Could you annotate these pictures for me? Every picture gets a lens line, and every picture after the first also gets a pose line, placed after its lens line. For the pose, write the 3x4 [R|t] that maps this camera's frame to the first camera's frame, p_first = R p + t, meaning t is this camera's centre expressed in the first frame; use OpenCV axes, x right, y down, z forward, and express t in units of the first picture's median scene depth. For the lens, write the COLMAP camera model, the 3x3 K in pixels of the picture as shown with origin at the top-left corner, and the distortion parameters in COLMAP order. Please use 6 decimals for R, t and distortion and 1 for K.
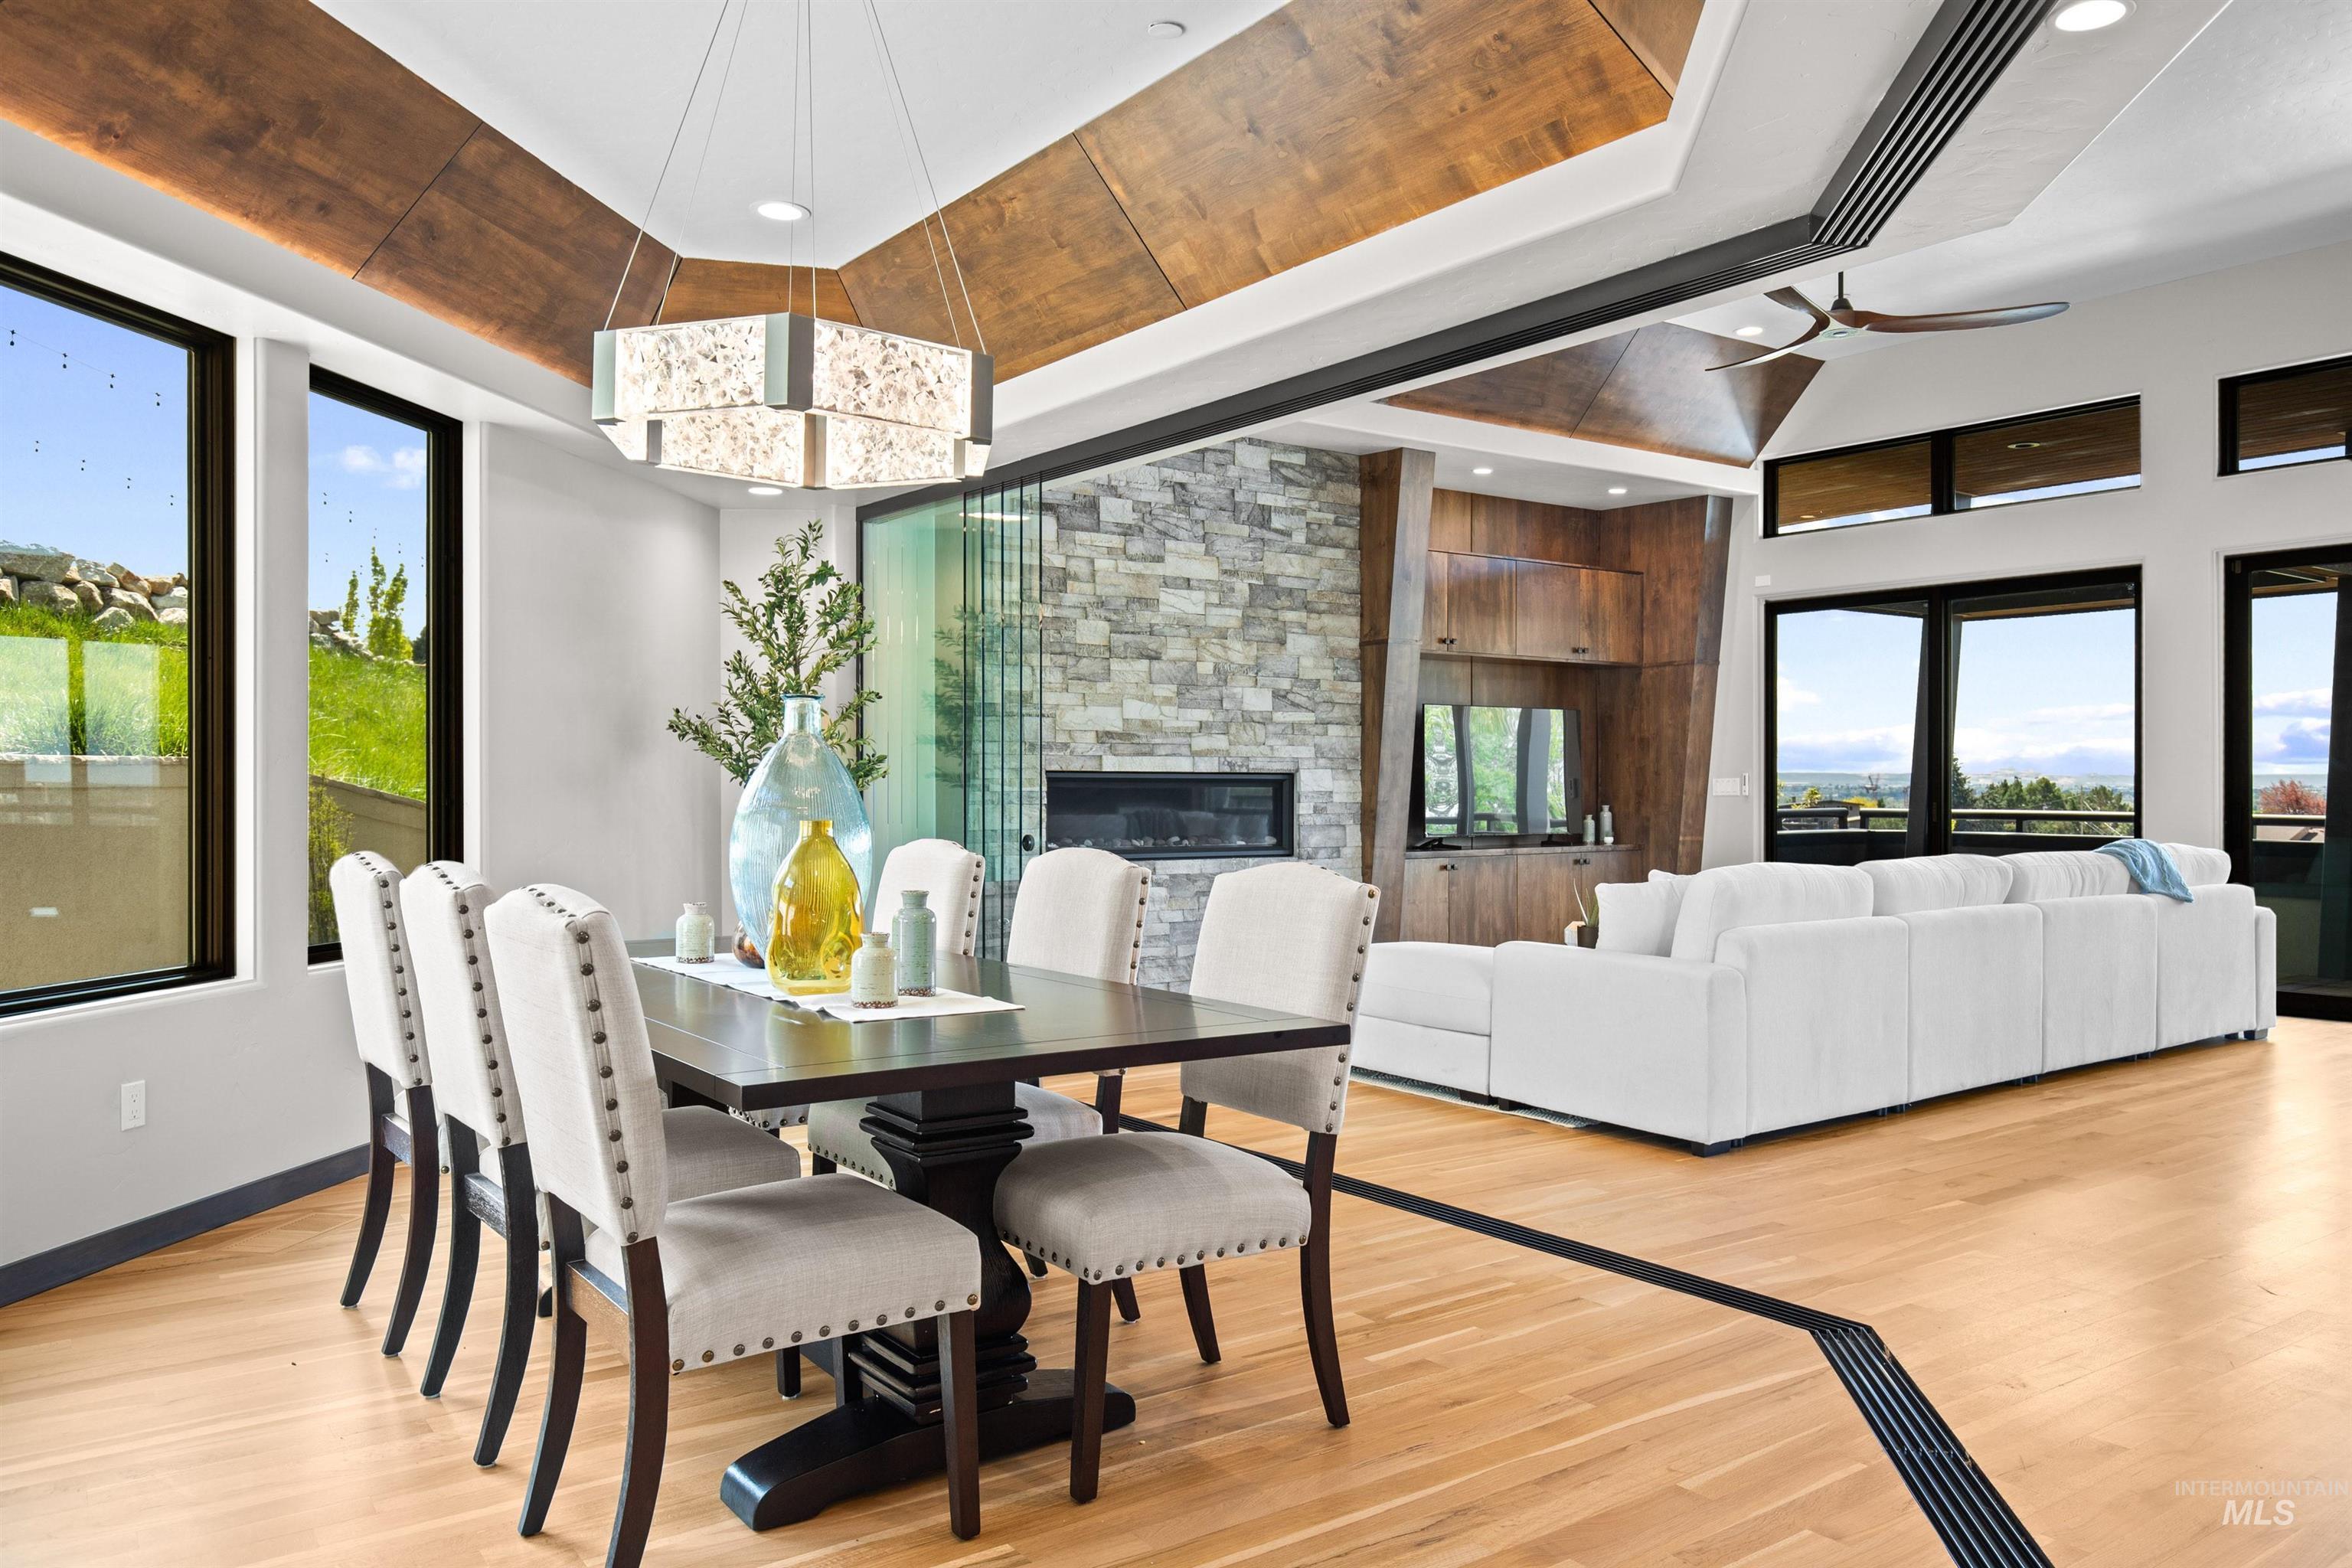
lens RADIAL K [[1648.9, 0, 1179.8], [0, 1648.9, 781.9], [0, 0, 1]] dist [0.002184, 0.000404]
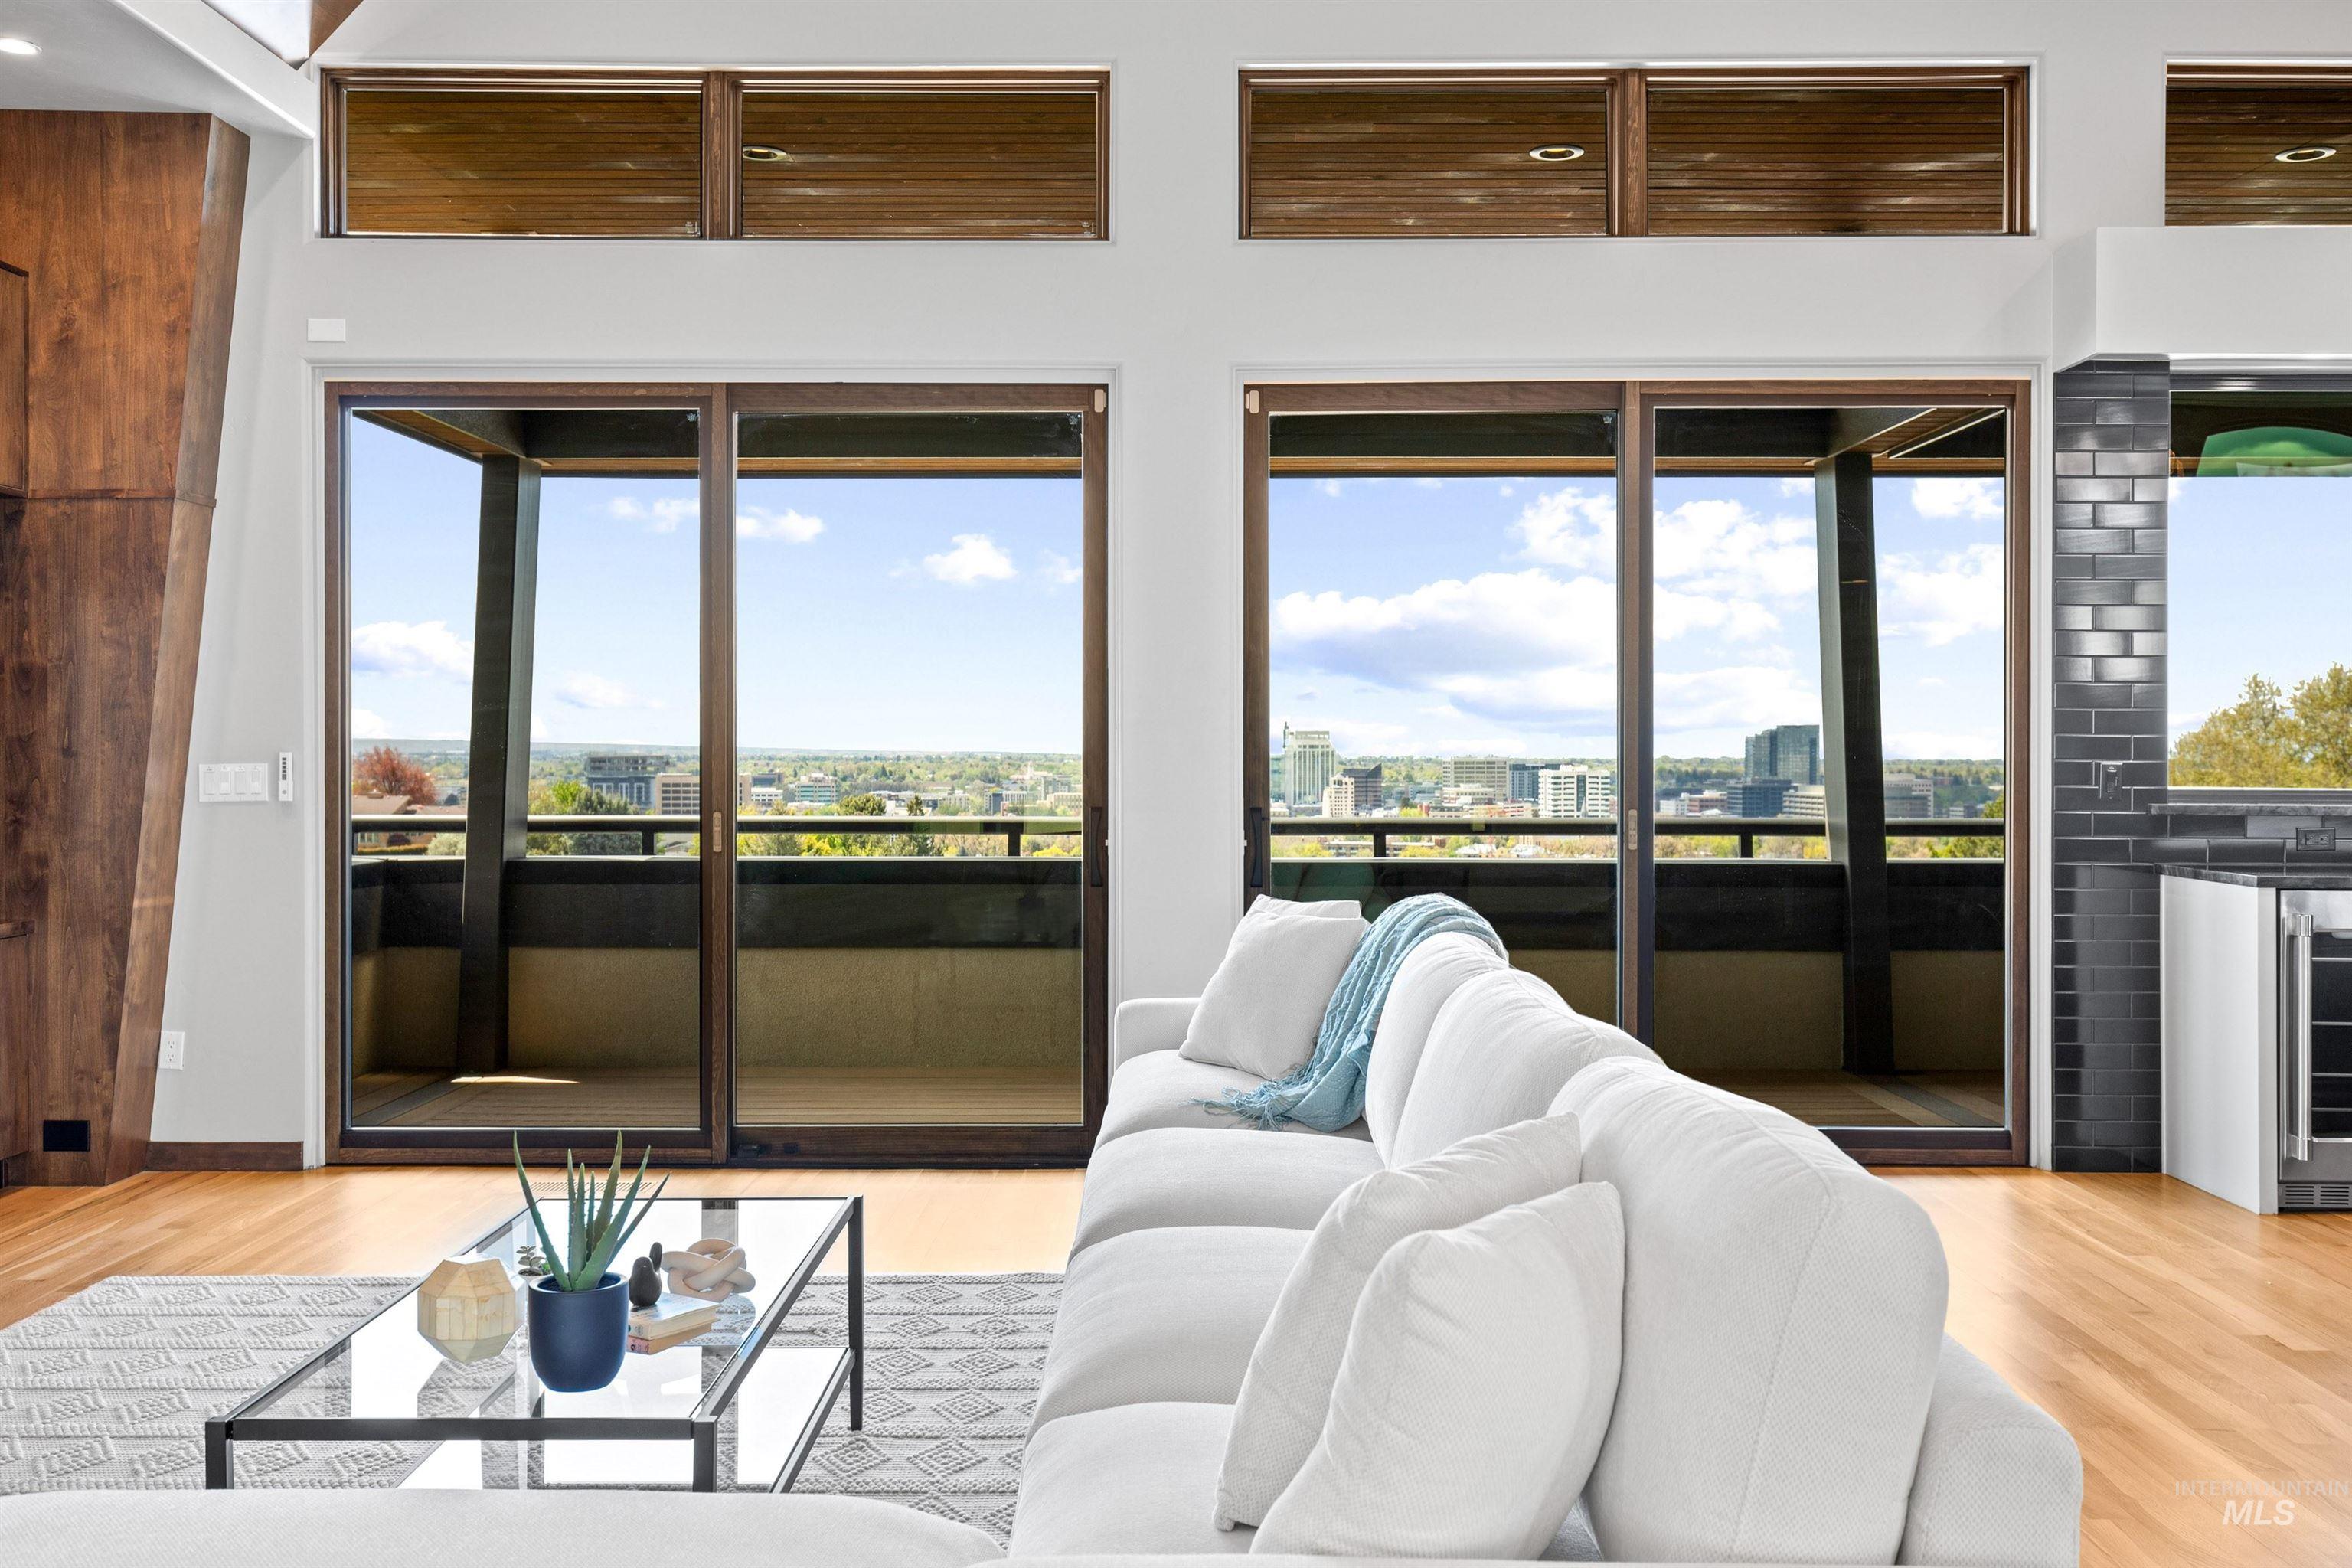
lens RADIAL K [[2231.1, 0, 1189.0], [0, 2231.1, 784.2], [0, 0, 1]] dist [-0.005342, 0.000000]
pose [[0.564090, -0.007073, 0.825683, -0.020626], [-0.008040, 0.999869, 0.014058, -0.007362], [-0.825674, -0.014569, 0.563959, 0.444402]]
